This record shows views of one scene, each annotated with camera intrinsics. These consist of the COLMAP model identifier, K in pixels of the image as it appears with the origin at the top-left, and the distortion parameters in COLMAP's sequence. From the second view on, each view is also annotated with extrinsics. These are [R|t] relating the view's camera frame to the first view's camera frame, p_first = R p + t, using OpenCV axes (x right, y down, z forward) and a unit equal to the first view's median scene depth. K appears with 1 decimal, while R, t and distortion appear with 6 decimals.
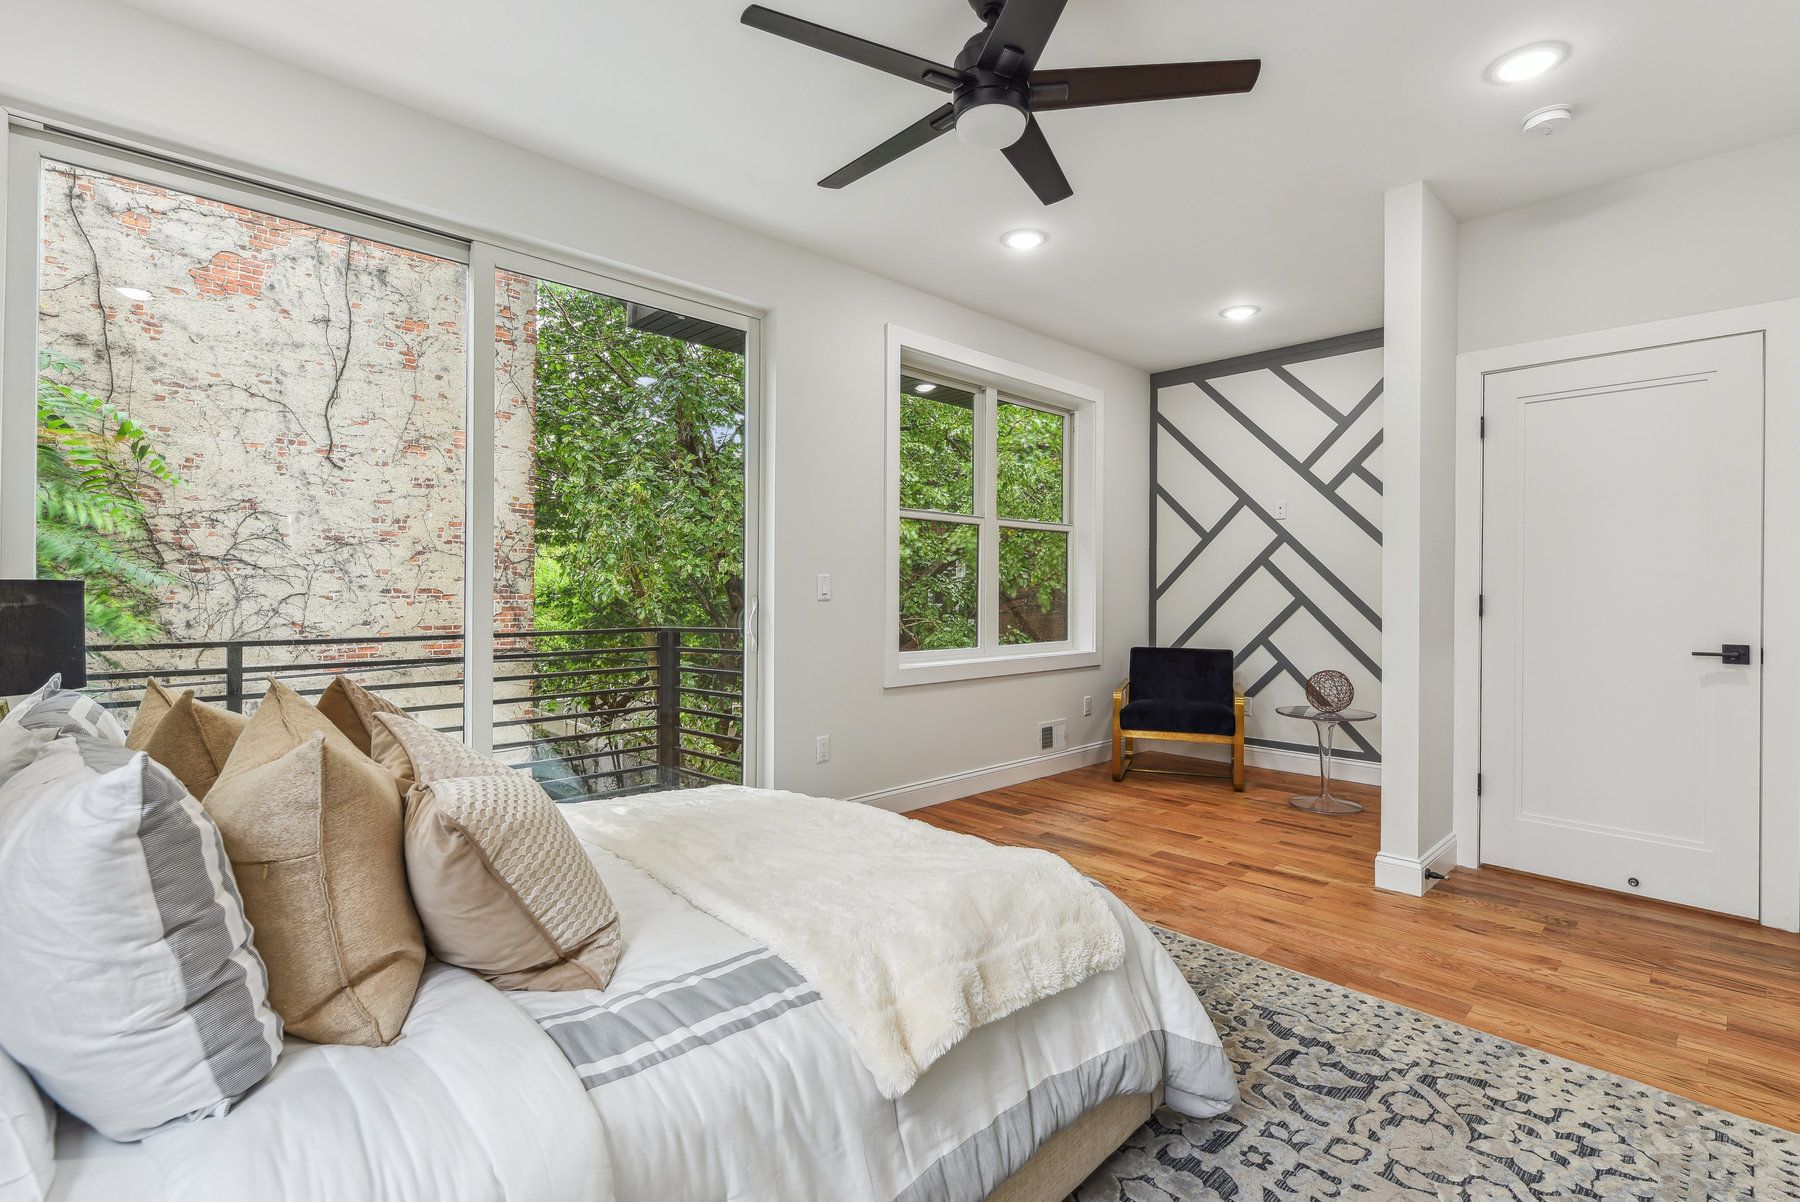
lens RADIAL K [[810.7, 0, 905.9], [0, 810.7, 596.5], [0, 0, 1]] dist [-0.002180, -0.000584]
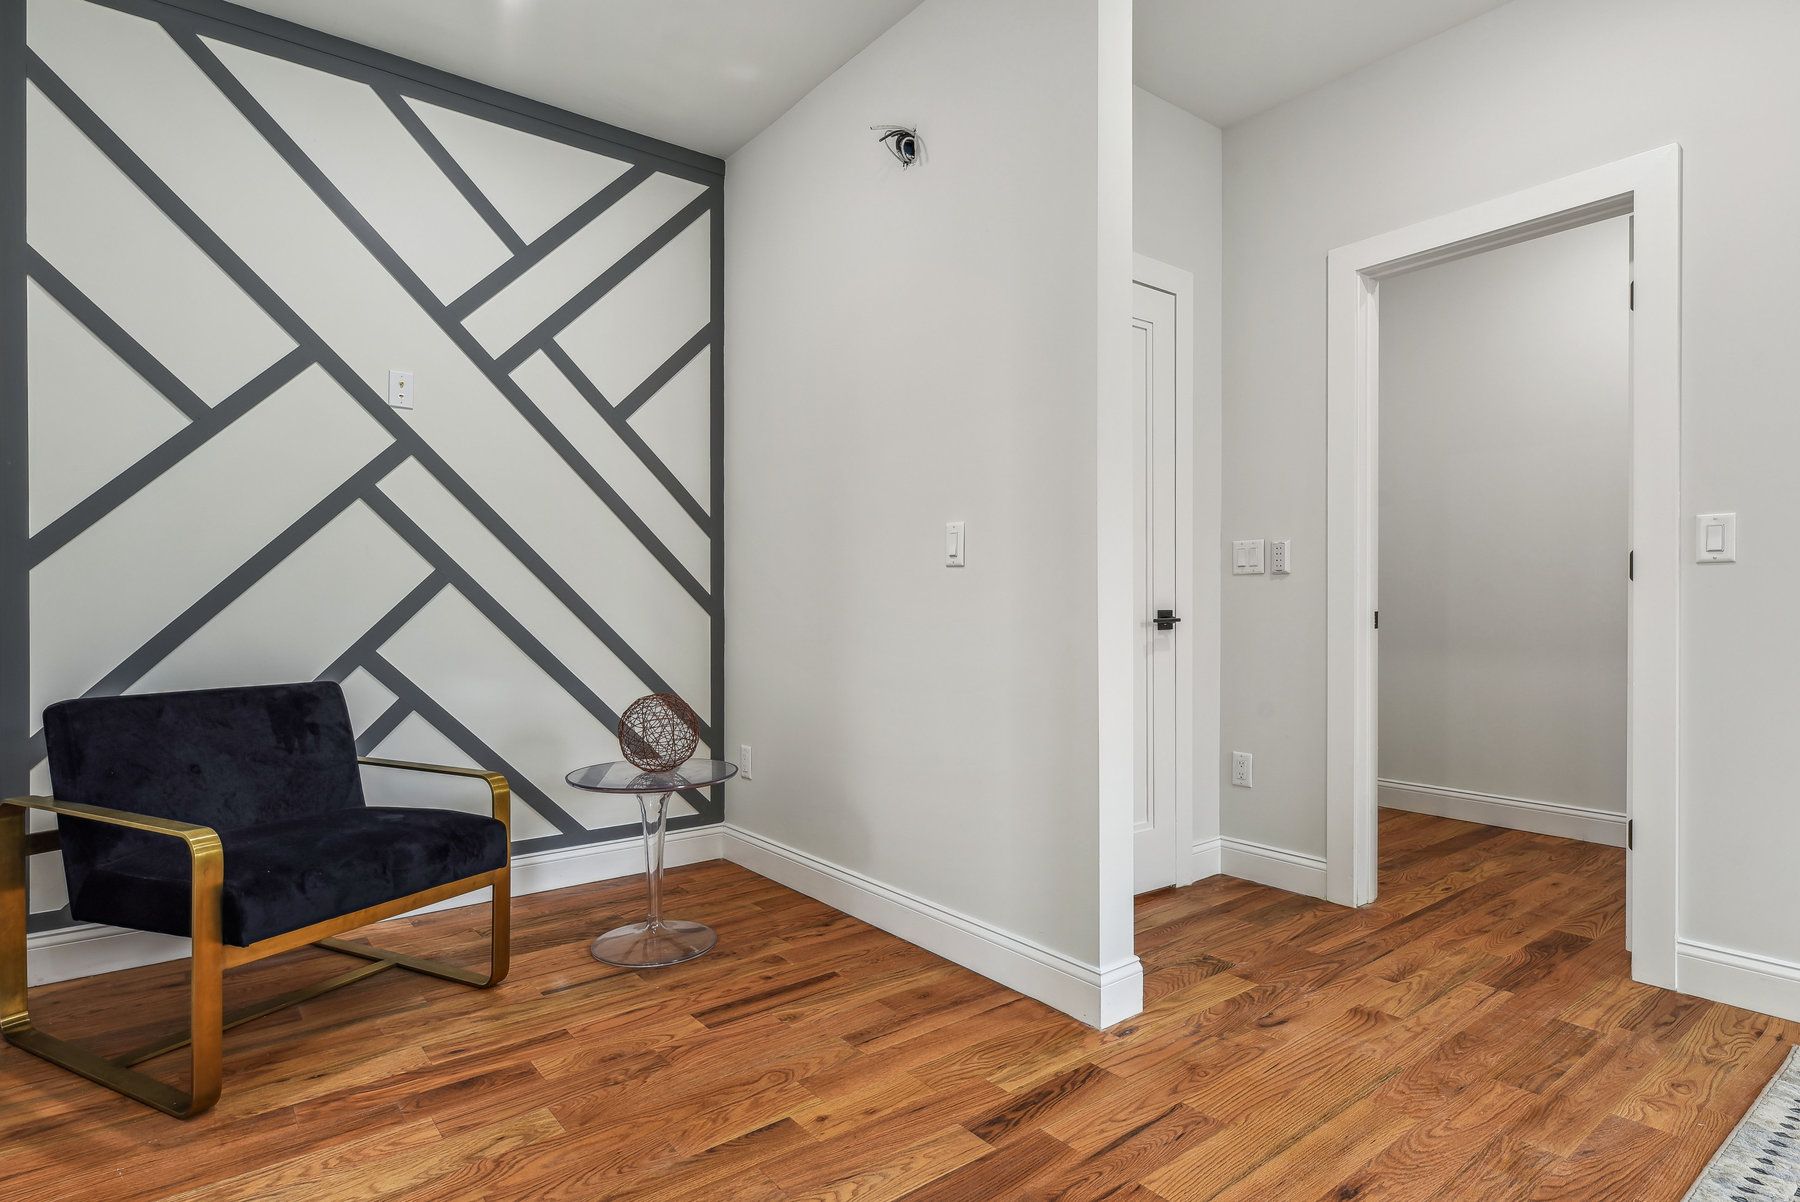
lens RADIAL K [[935.0, 0, 898.3], [0, 935.0, 614.8], [0, 0, 1]] dist [0.008531, -0.002892]
pose [[0.120063, -0.018531, 0.992593, -0.068721], [0.006086, 0.999821, 0.017929, 0.021627], [-0.992748, 0.003888, 0.120154, 0.621559]]
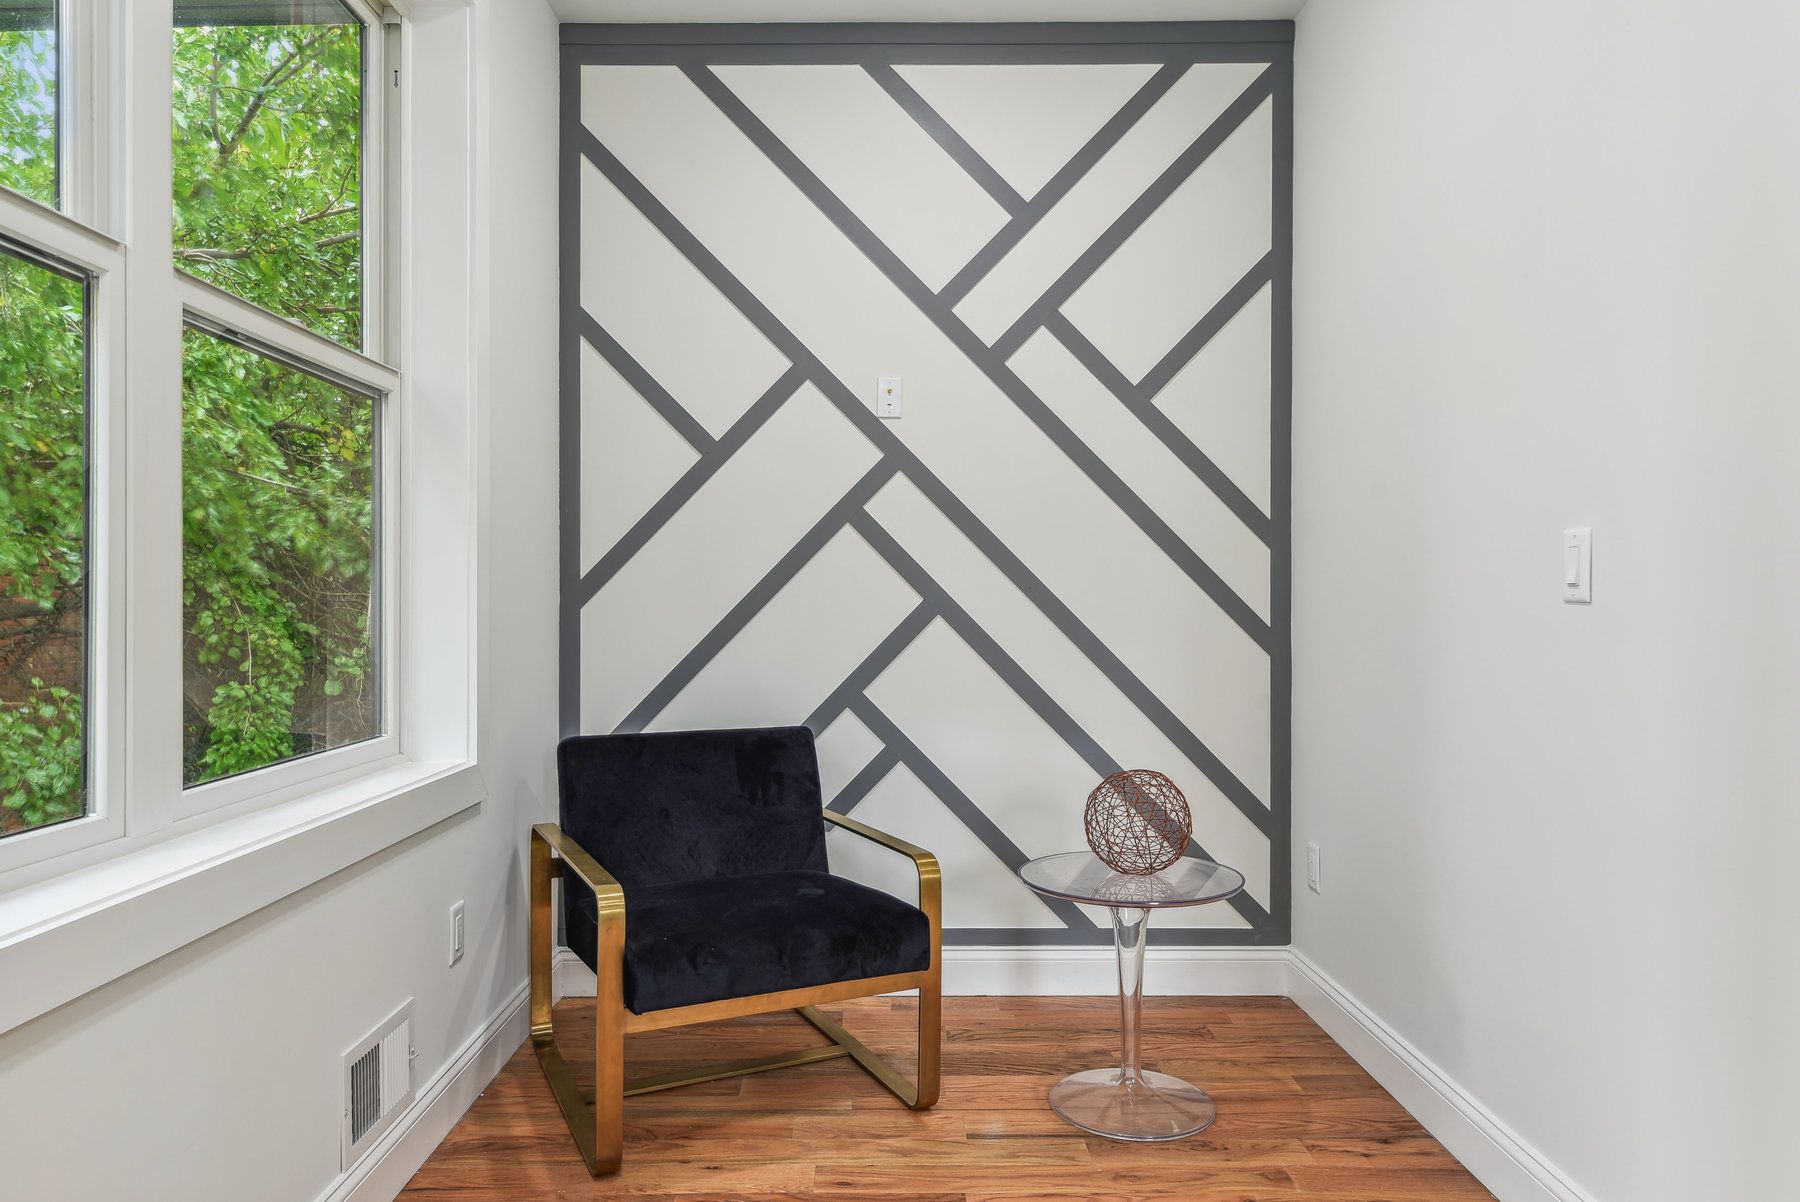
lens RADIAL K [[1186.0, 0, 888.8], [0, 1186.0, 605.0], [0, 0, 1]] dist [0.012405, 0.001036]
pose [[0.703362, -0.009907, 0.710763, 0.007050], [0.009801, 0.999943, 0.004238, 0.002425], [-0.710765, 0.003985, 0.703419, 0.542654]]
